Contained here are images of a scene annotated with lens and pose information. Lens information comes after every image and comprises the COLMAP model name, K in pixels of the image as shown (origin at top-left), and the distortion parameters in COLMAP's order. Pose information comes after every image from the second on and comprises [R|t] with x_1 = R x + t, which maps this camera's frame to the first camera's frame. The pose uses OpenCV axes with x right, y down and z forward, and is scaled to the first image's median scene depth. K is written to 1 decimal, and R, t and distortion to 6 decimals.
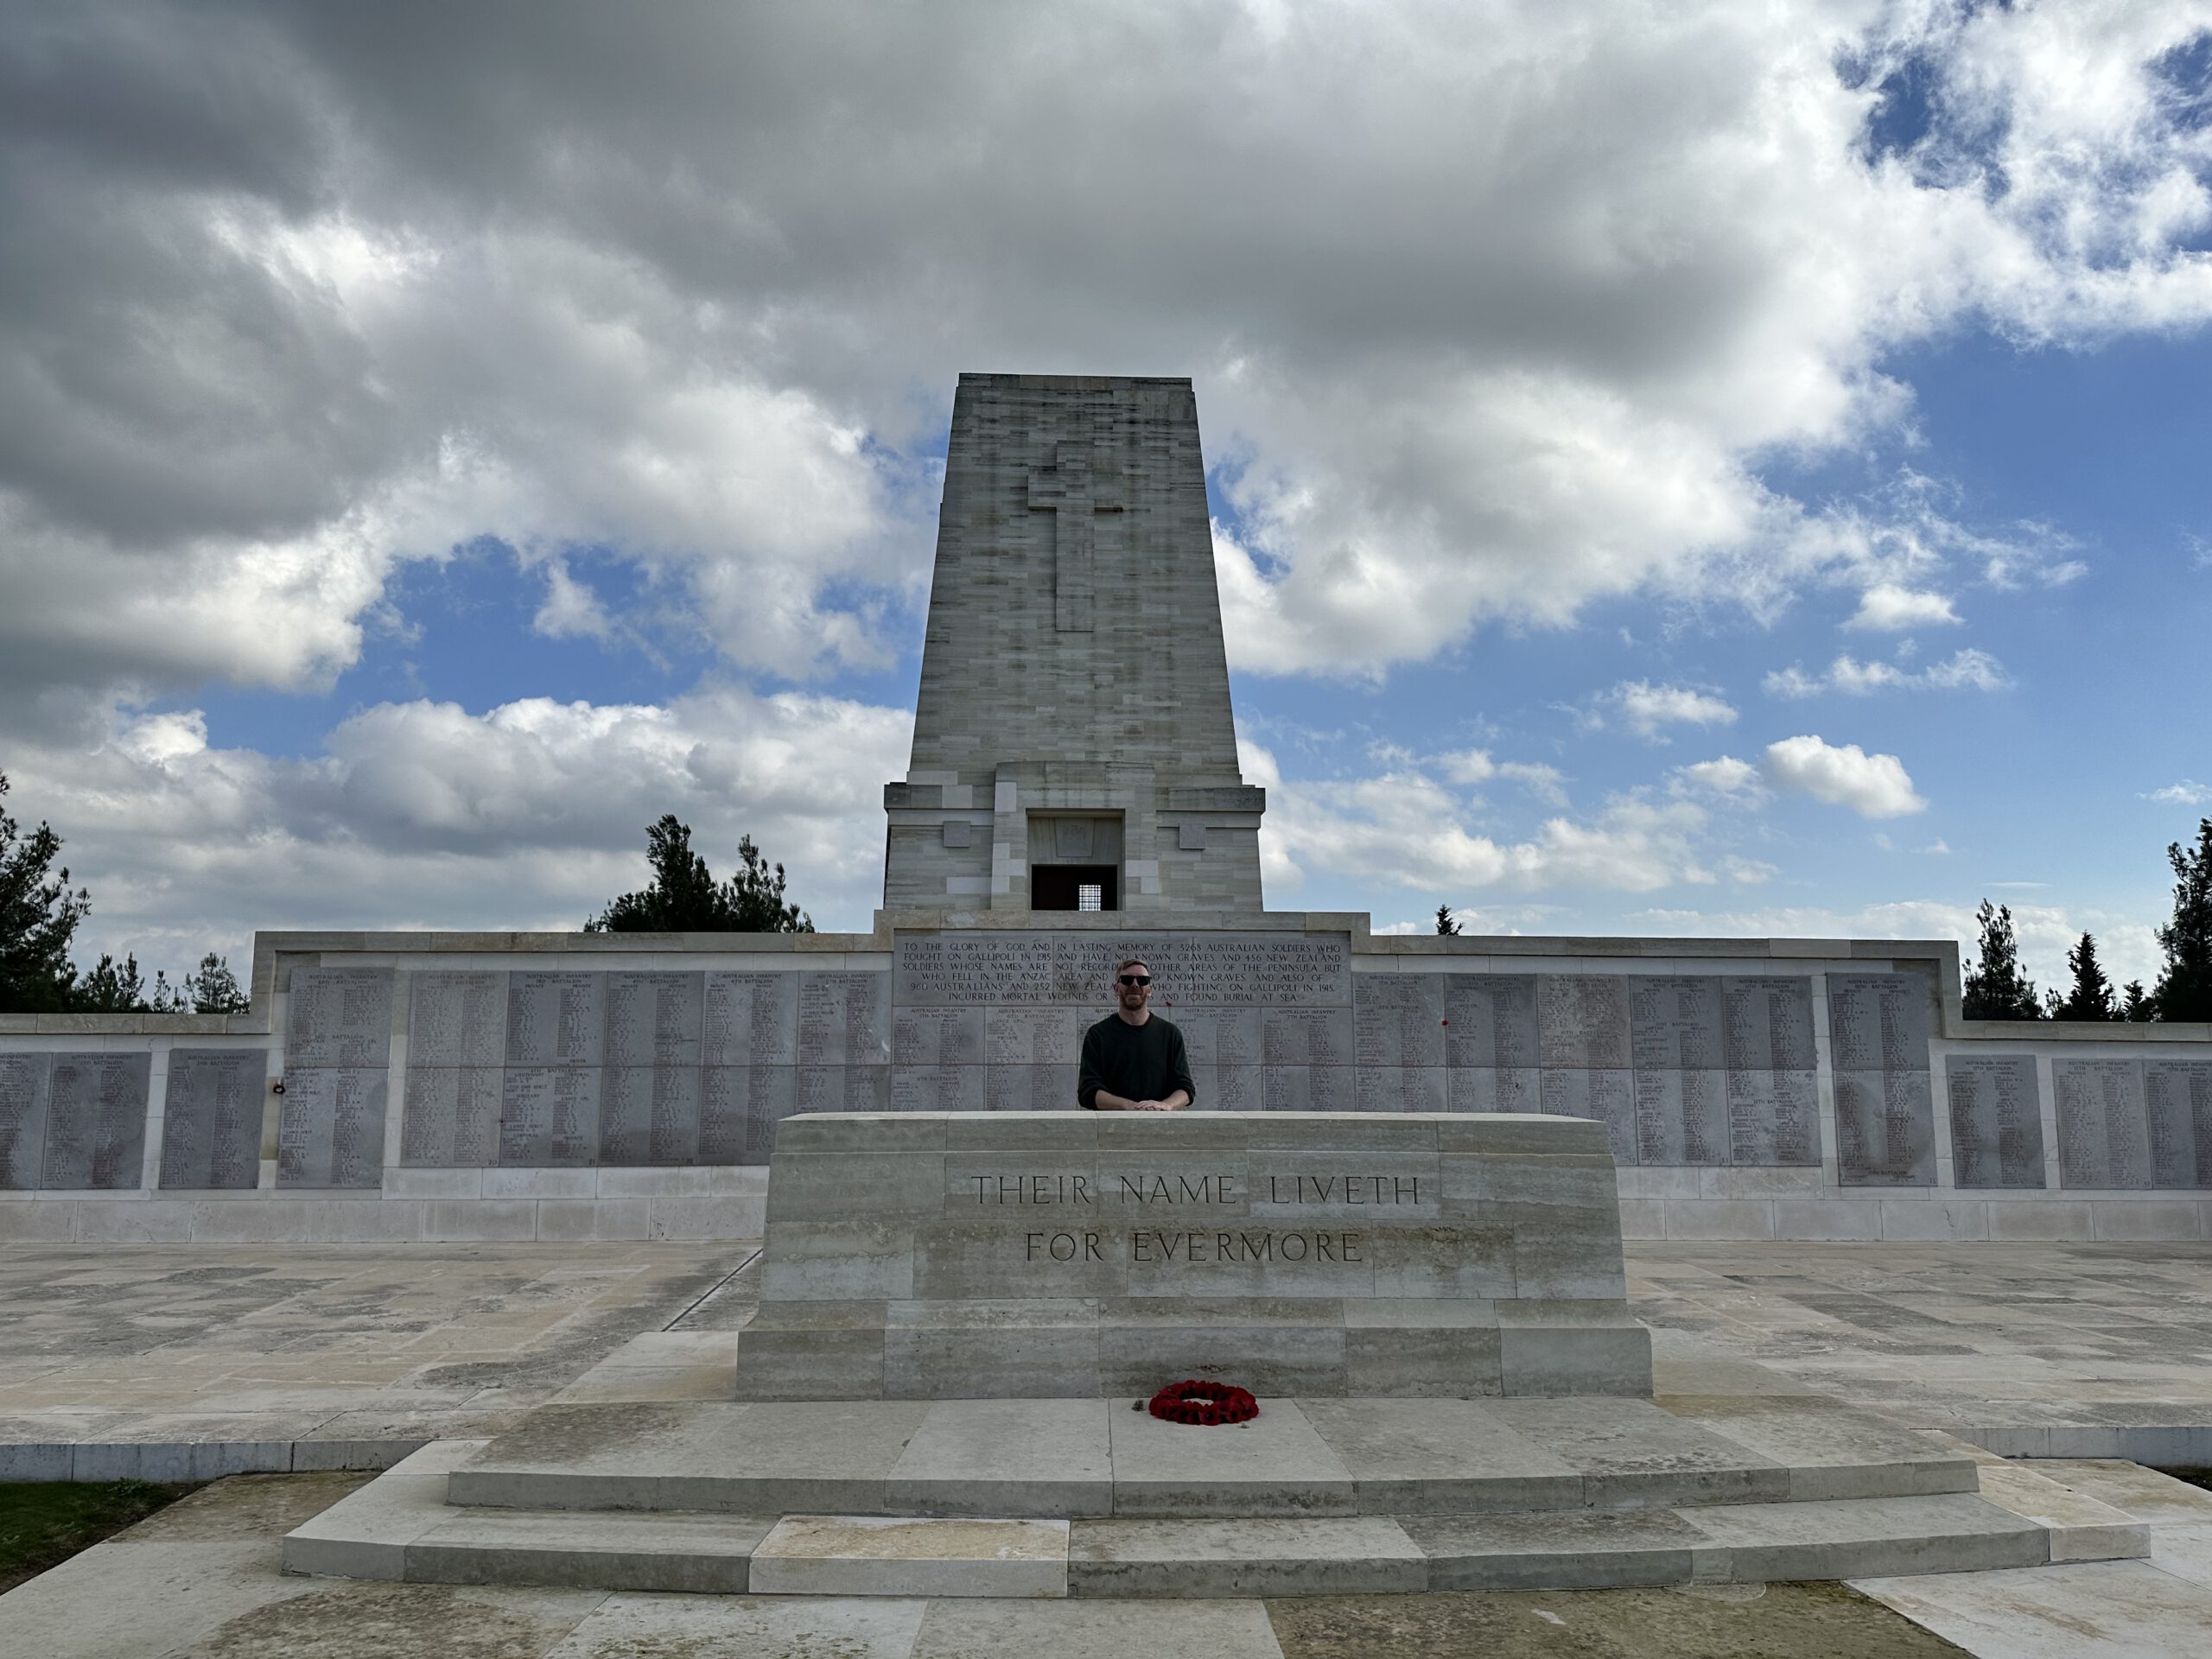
lens RADIAL K [[1531.1, 0, 1094.1], [0, 1531.1, 838.2], [0, 0, 1]] dist [0.181746, -0.364208]
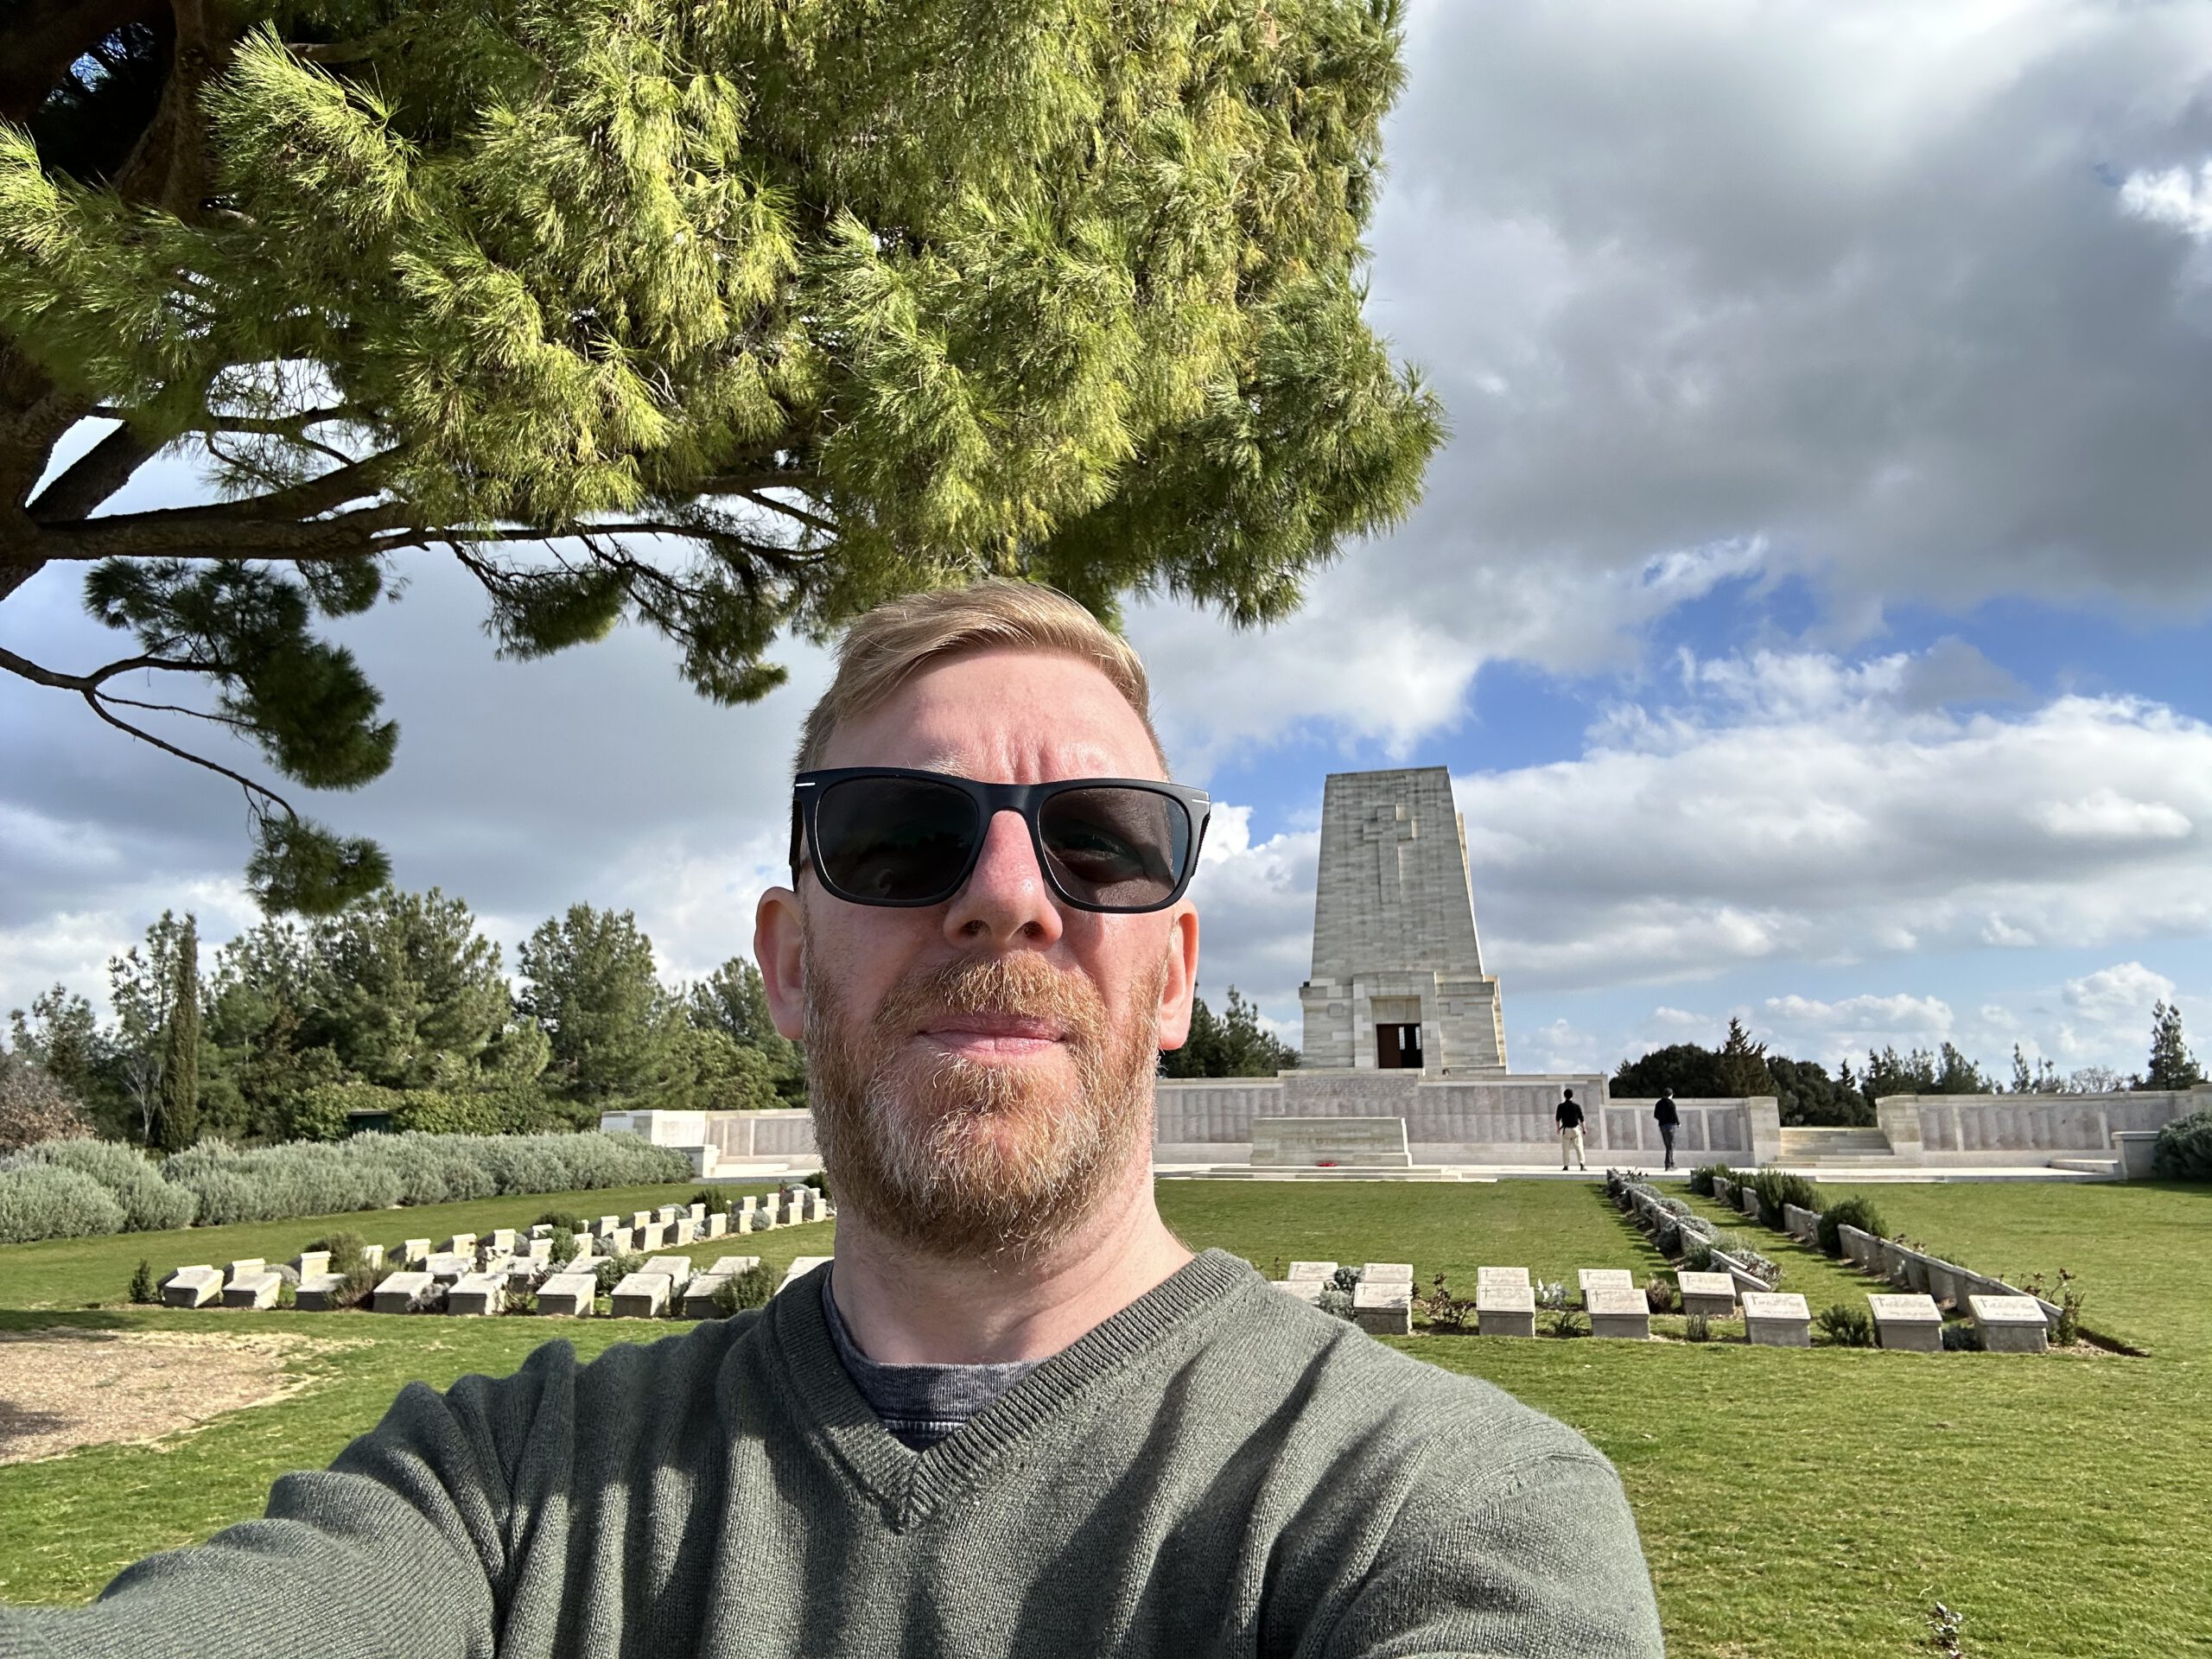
lens RADIAL K [[1492.8, 0, 1106.0], [0, 1492.8, 829.5], [0, 0, 1]] dist [0.136873, -0.182980]
pose [[0.954960, -0.070496, -0.288240, 0.509716], [0.051517, 0.996007, -0.072918, -0.272842], [0.292229, 0.054784, 0.954778, -2.425455]]
